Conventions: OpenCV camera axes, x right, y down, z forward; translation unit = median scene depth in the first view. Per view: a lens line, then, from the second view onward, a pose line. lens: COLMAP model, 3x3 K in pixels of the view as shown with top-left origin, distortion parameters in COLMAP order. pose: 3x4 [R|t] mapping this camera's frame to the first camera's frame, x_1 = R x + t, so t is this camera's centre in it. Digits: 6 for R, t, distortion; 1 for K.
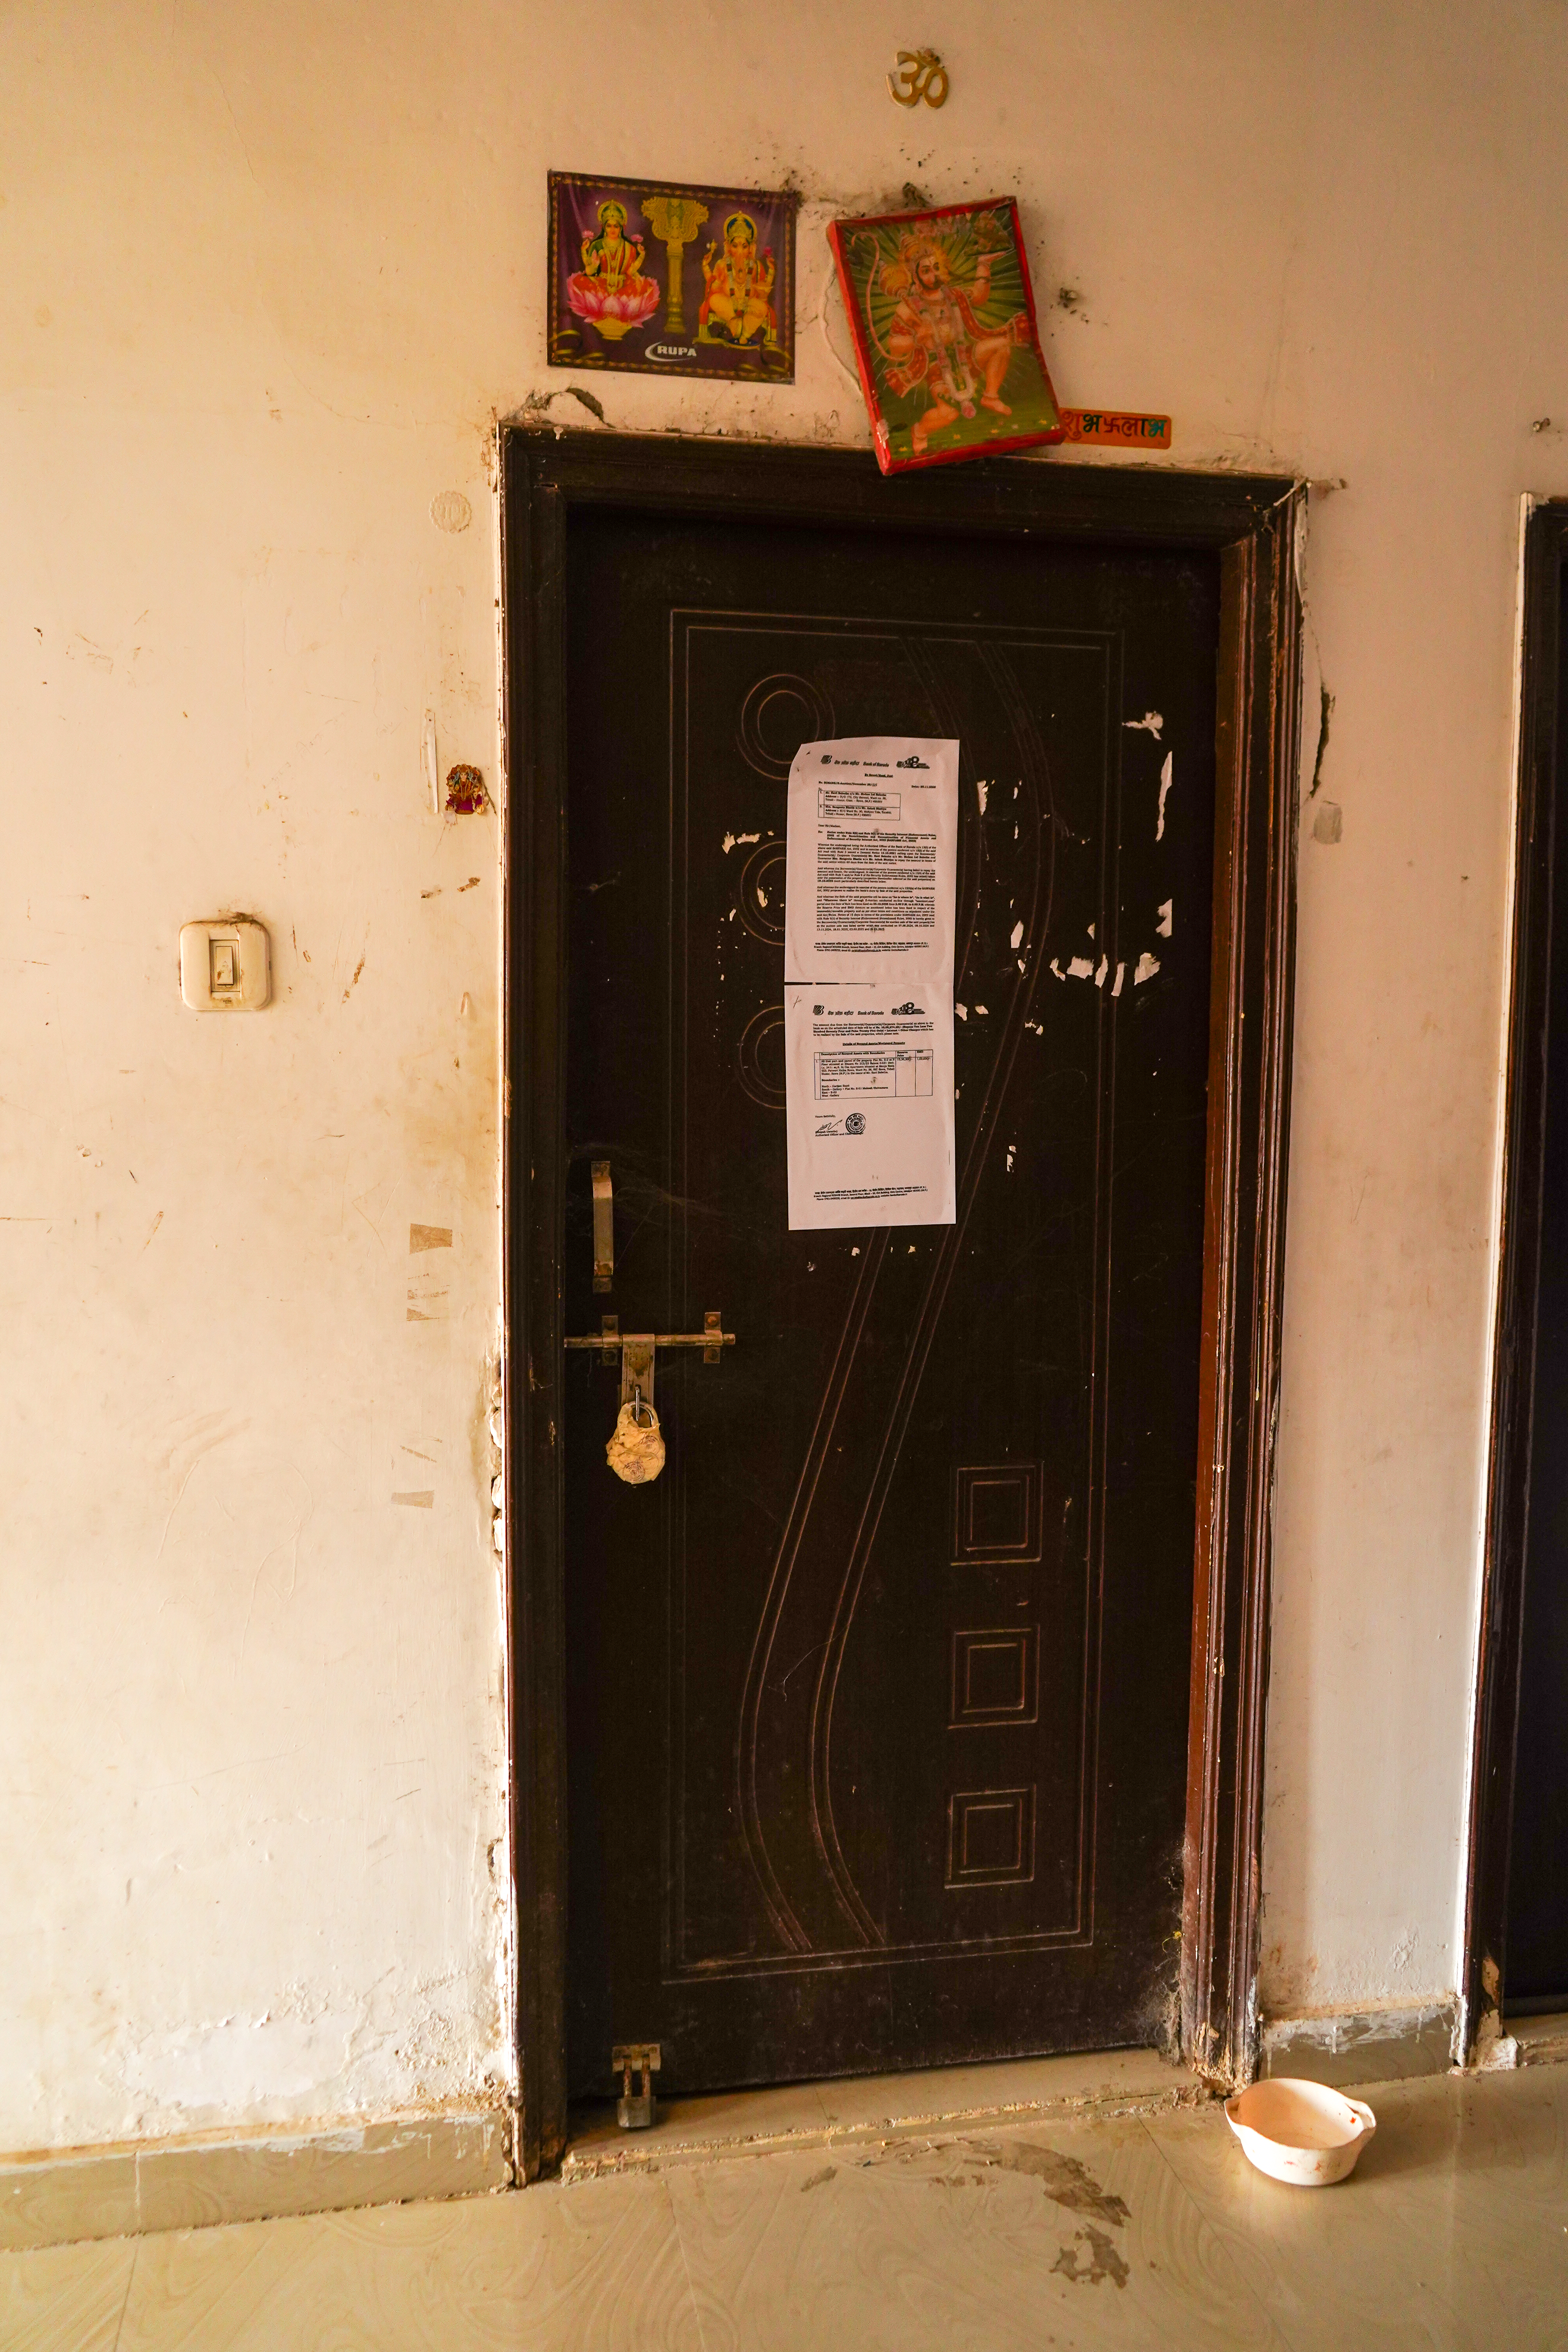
lens RADIAL K [[1888.4, 0, 784.0], [0, 1888.4, 1176.0], [0, 0, 1]] dist [-0.010226, 0.004276]
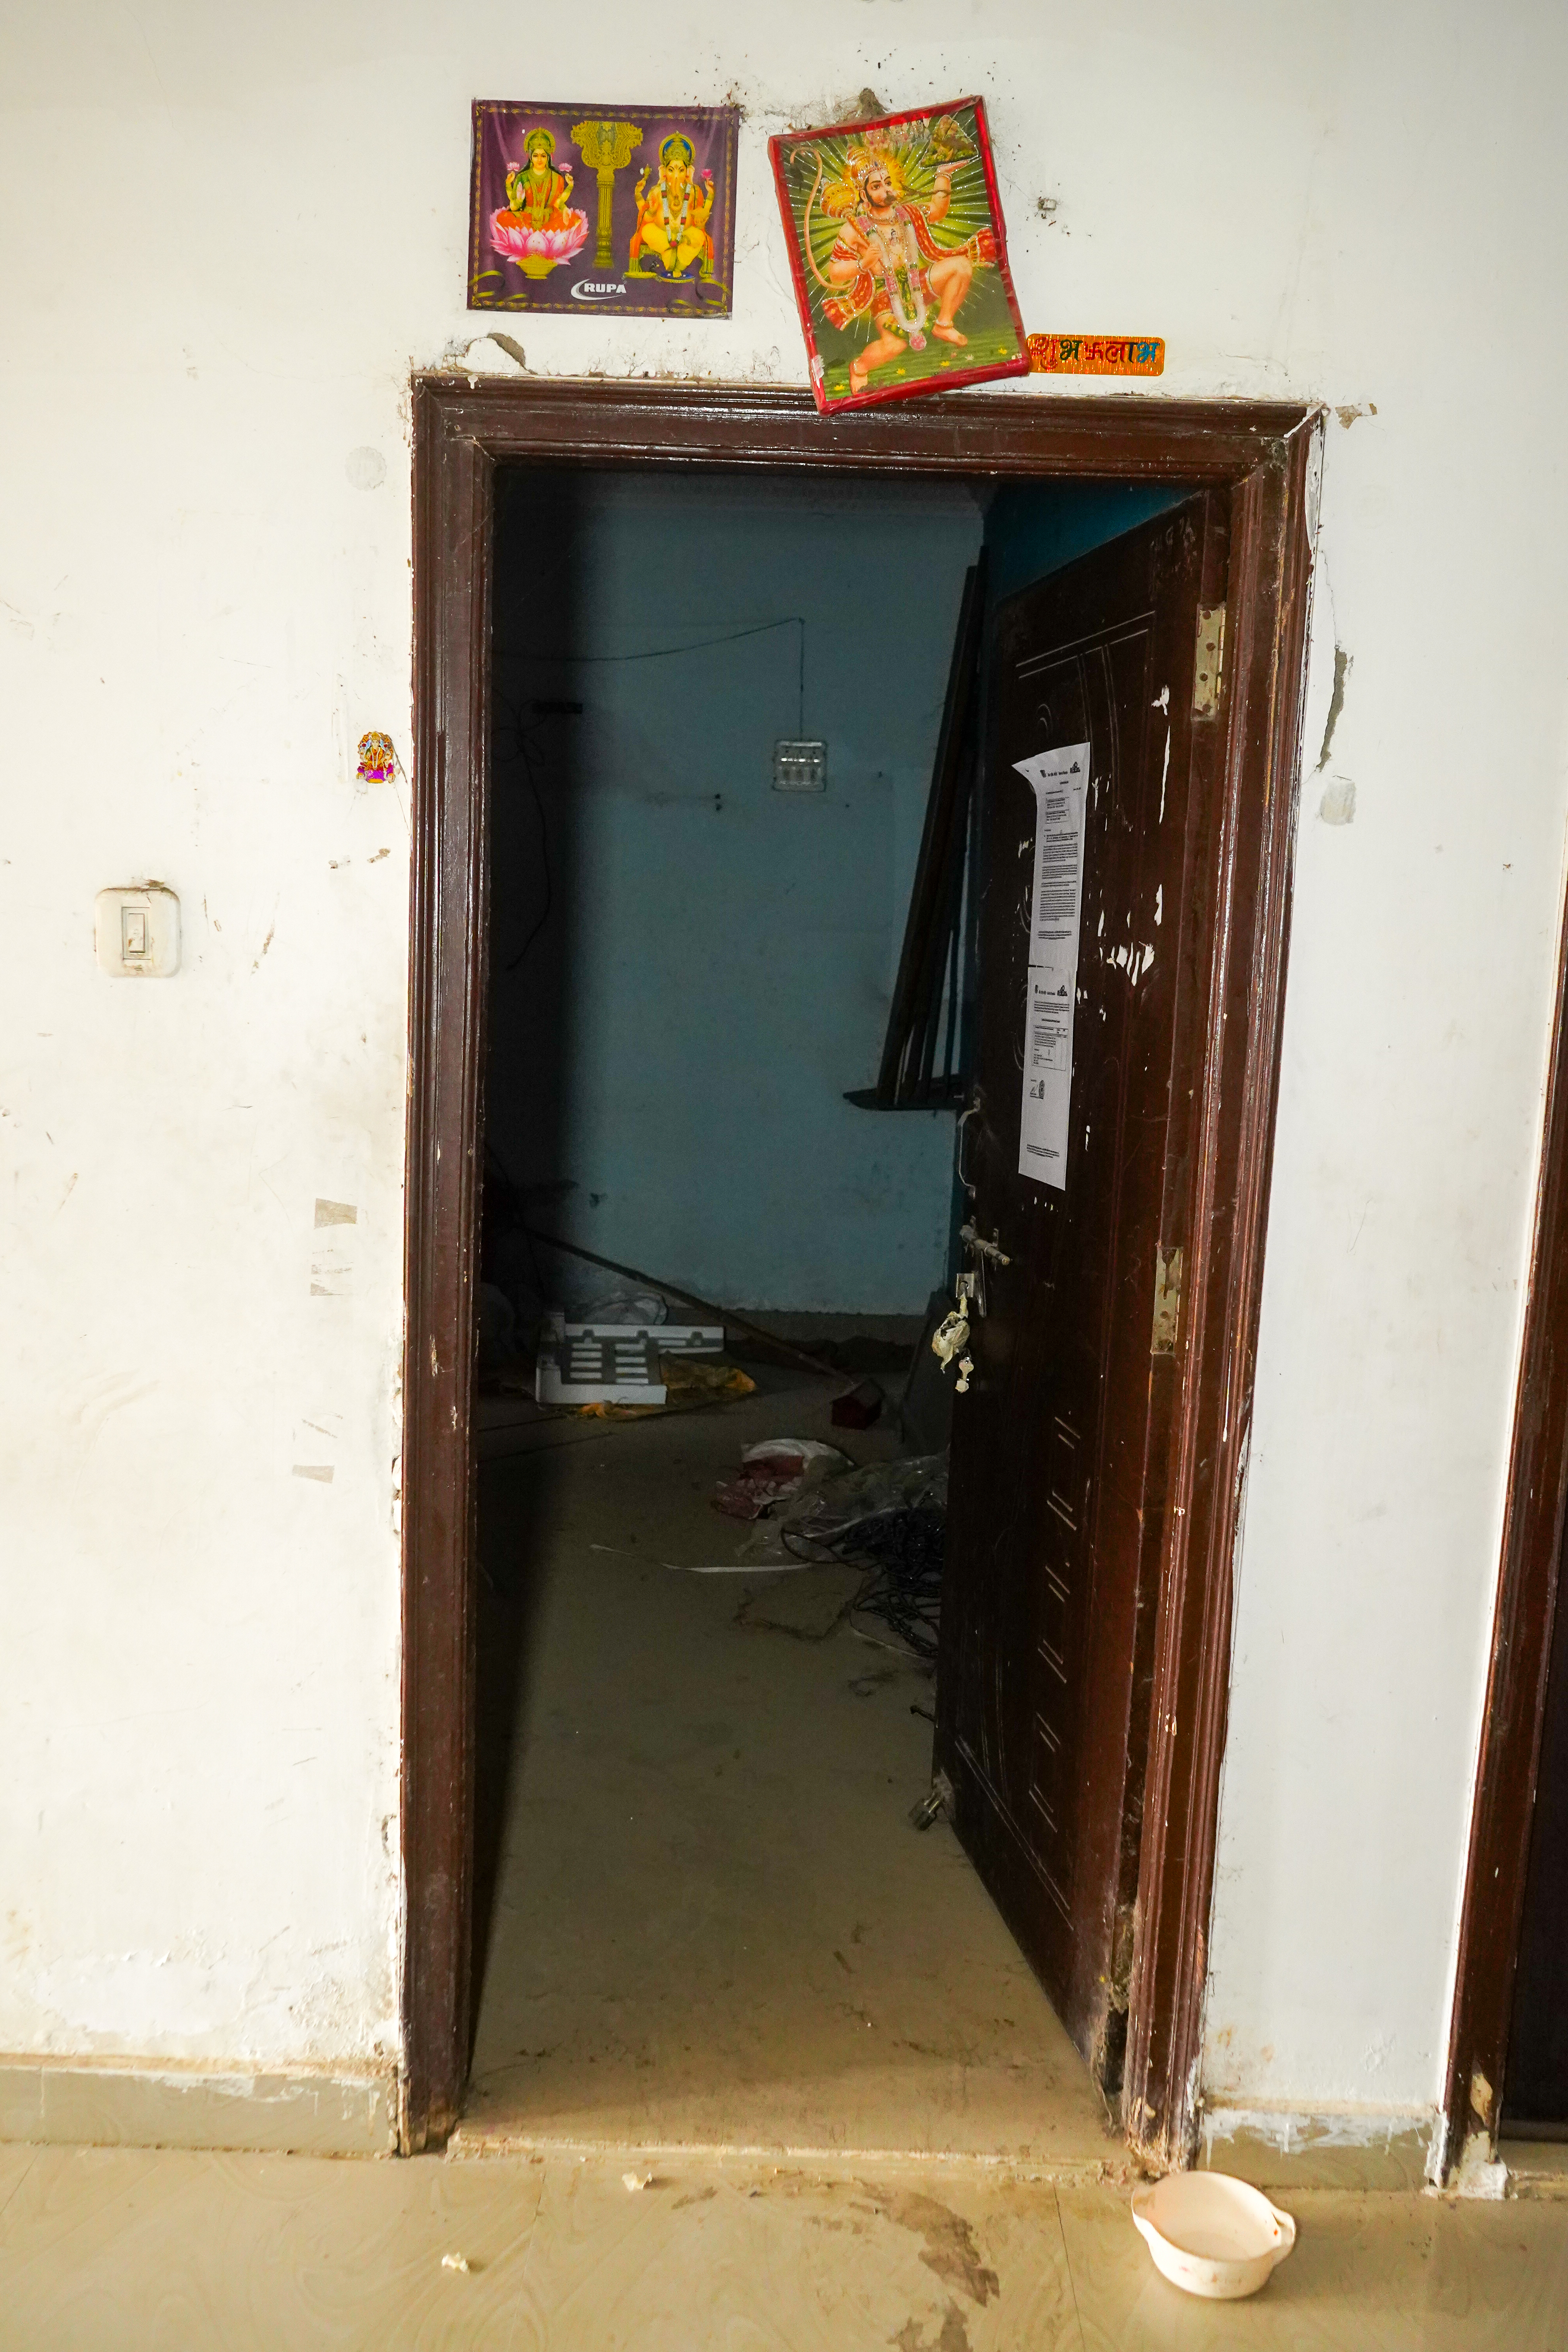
lens RADIAL K [[1888.4, 0, 784.0], [0, 1888.4, 1176.0], [0, 0, 1]] dist [-0.010226, 0.004276]
pose [[0.976667, 0.057587, -0.206893, 0.235193], [-0.047829, 0.997508, 0.051864, -0.047230], [0.209364, -0.040758, 0.976988, 0.080334]]
